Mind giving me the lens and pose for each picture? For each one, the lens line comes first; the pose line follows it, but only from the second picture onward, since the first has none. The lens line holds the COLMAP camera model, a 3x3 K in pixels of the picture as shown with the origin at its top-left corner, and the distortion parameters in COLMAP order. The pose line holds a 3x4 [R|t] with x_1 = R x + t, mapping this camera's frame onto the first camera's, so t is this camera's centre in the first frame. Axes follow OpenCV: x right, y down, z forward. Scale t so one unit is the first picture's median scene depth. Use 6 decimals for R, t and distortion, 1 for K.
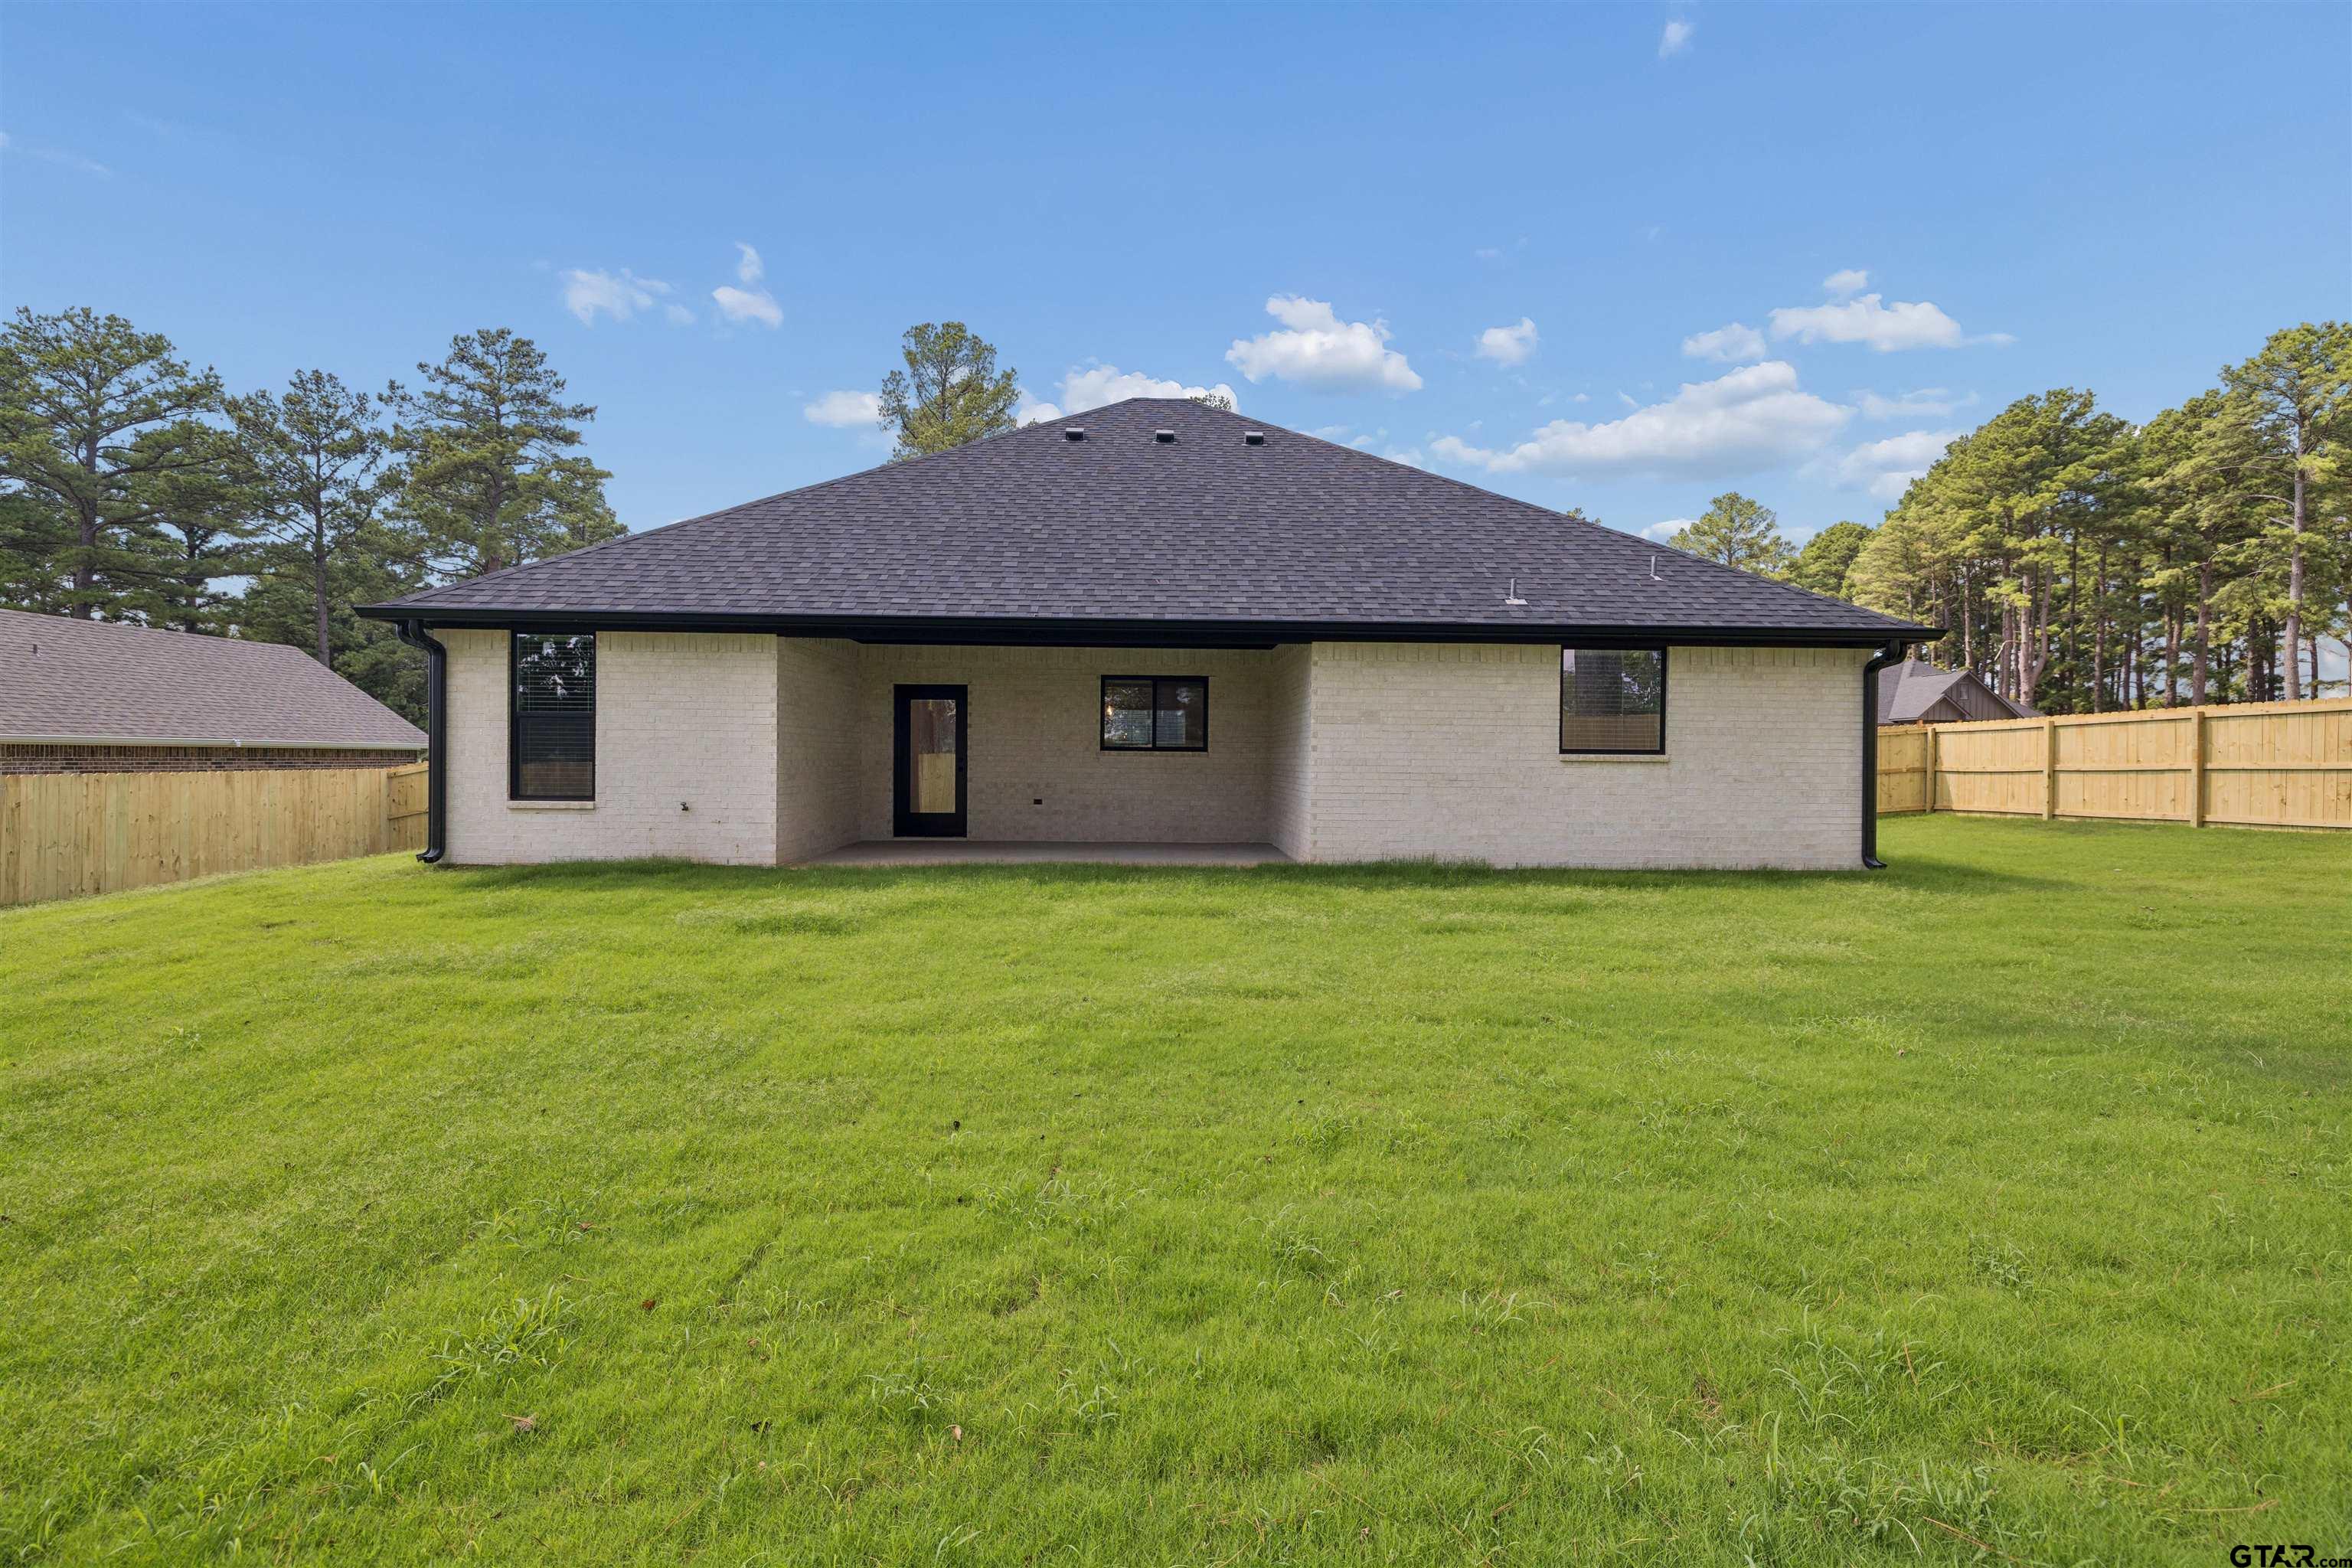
lens RADIAL K [[988.0, 0, 1169.5], [0, 988.0, 748.3], [0, 0, 1]] dist [0.002542, 0.000563]
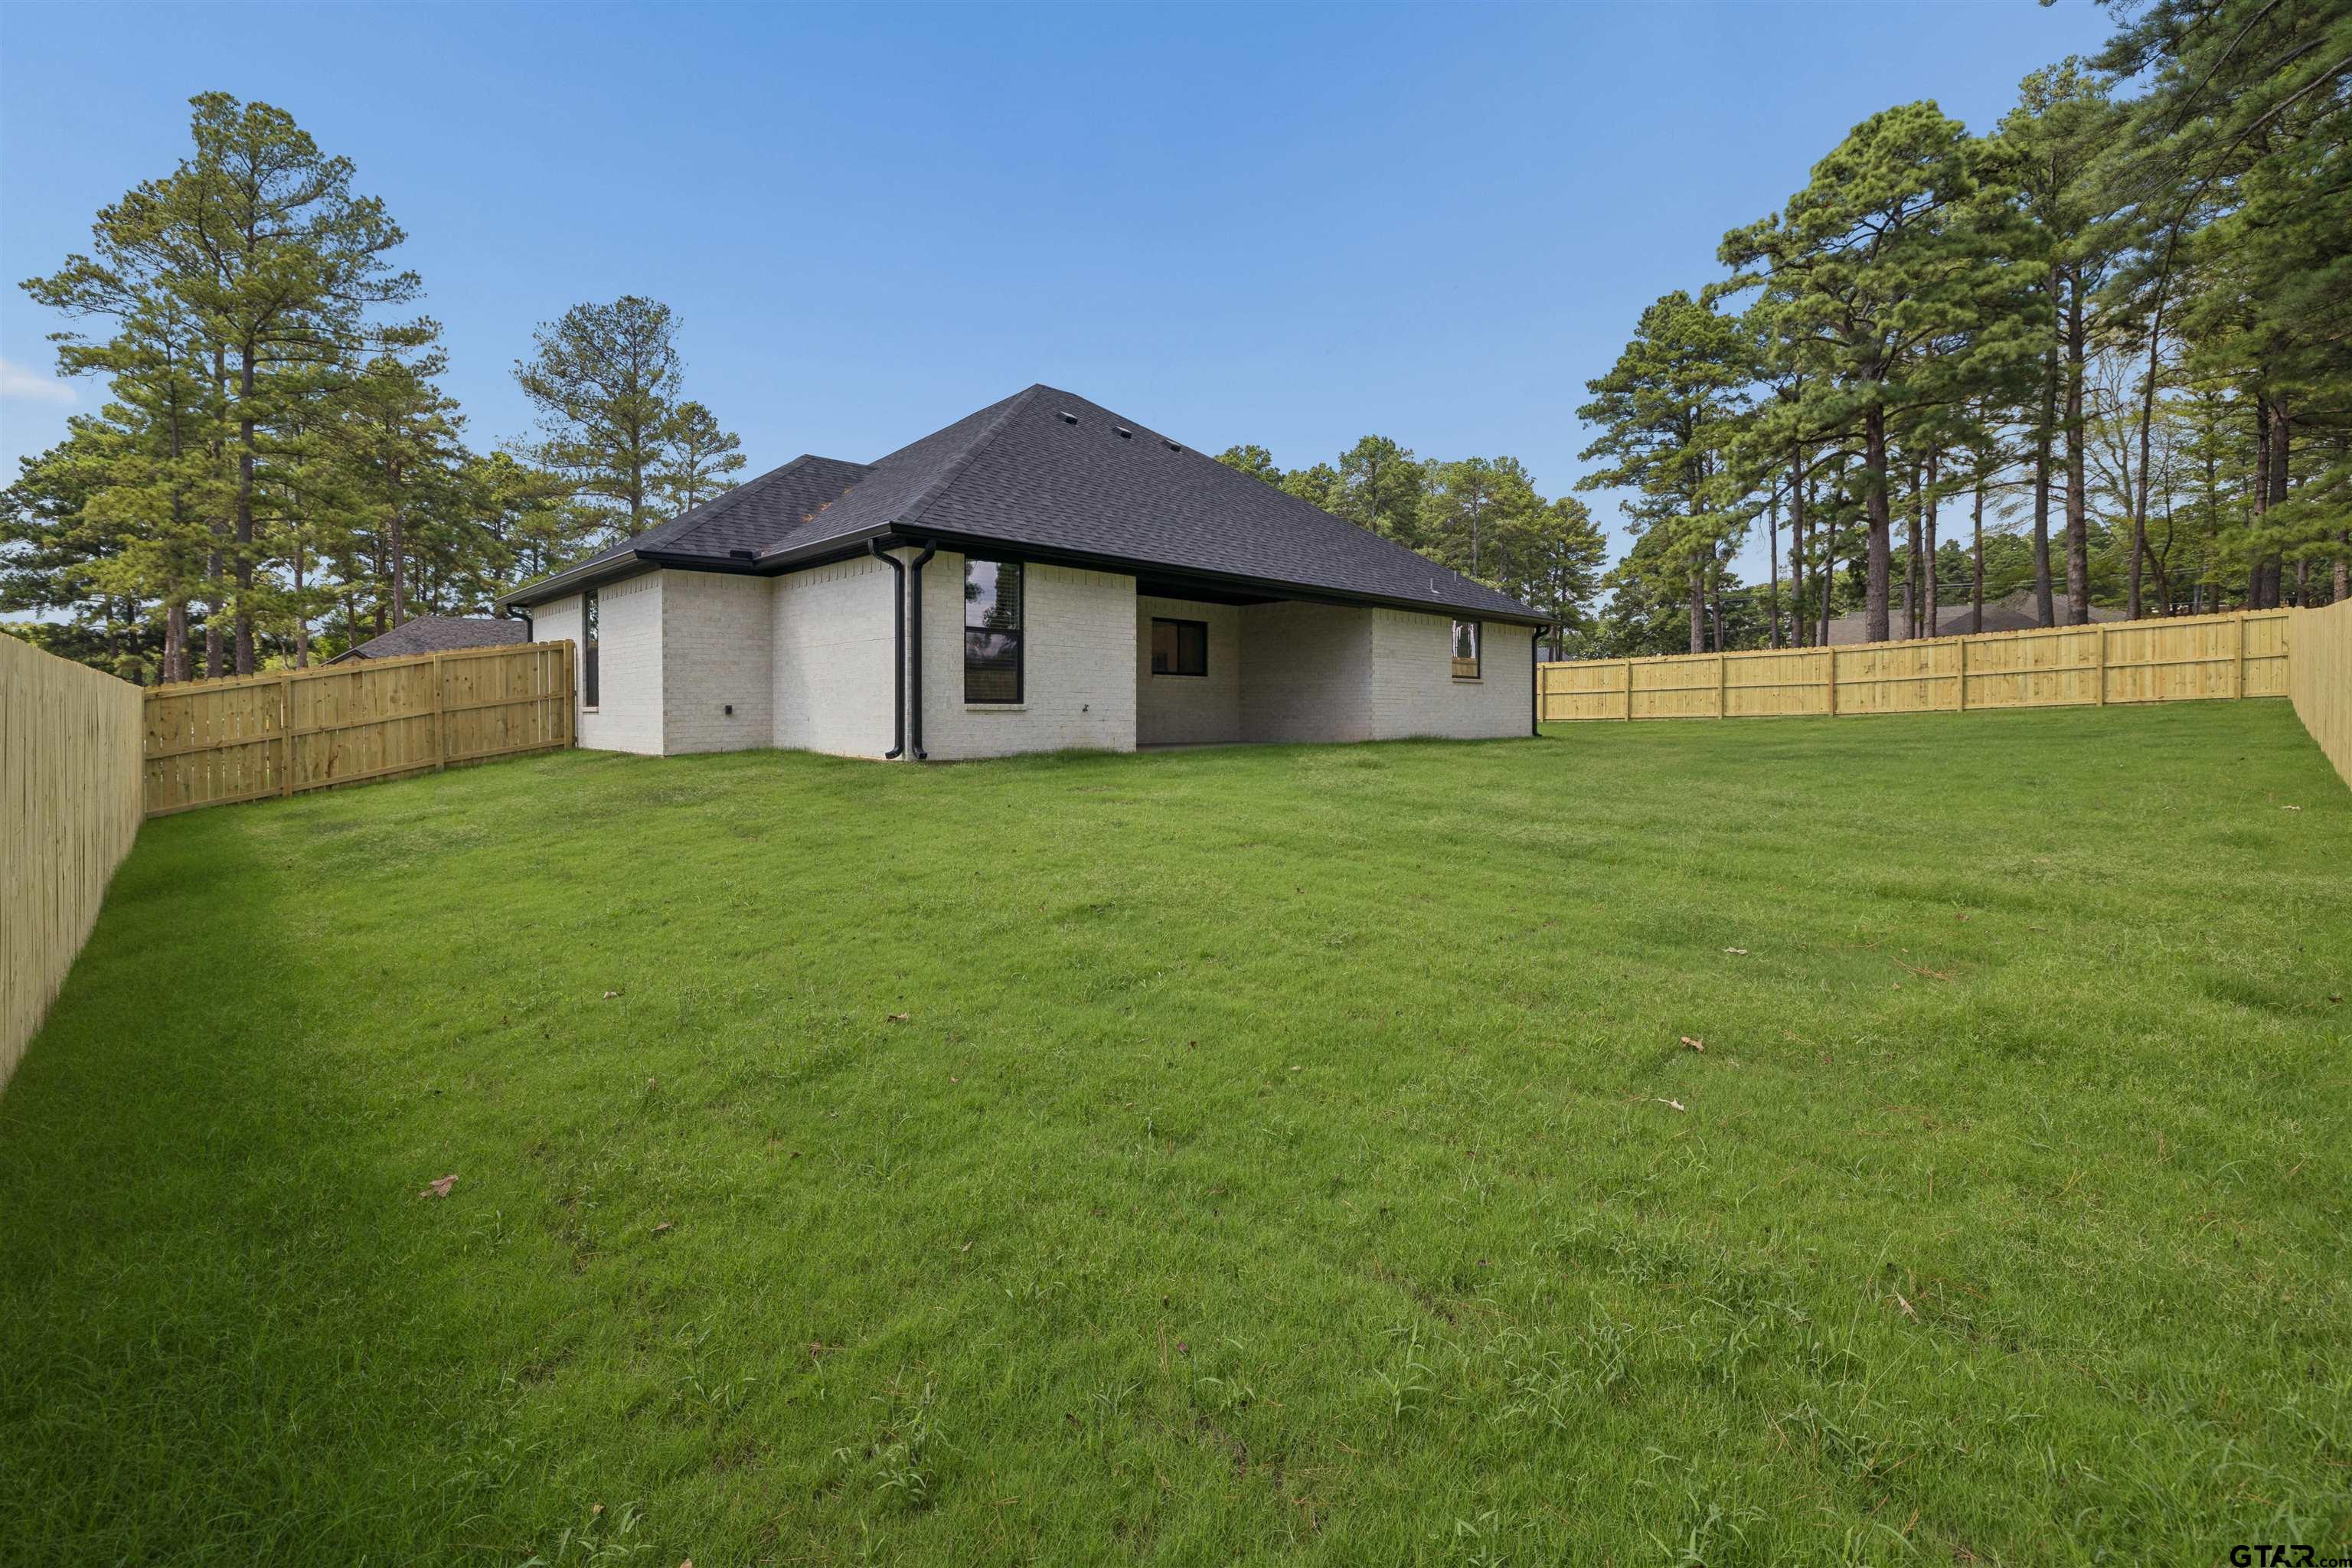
lens RADIAL K [[988.0, 0, 1169.5], [0, 988.0, 748.3], [0, 0, 1]] dist [0.002542, 0.000563]
pose [[0.748827, -0.032843, 0.661951, -1.167268], [0.003037, 0.998931, 0.046127, 0.050008], [-0.662758, -0.032531, 0.748126, 0.004802]]
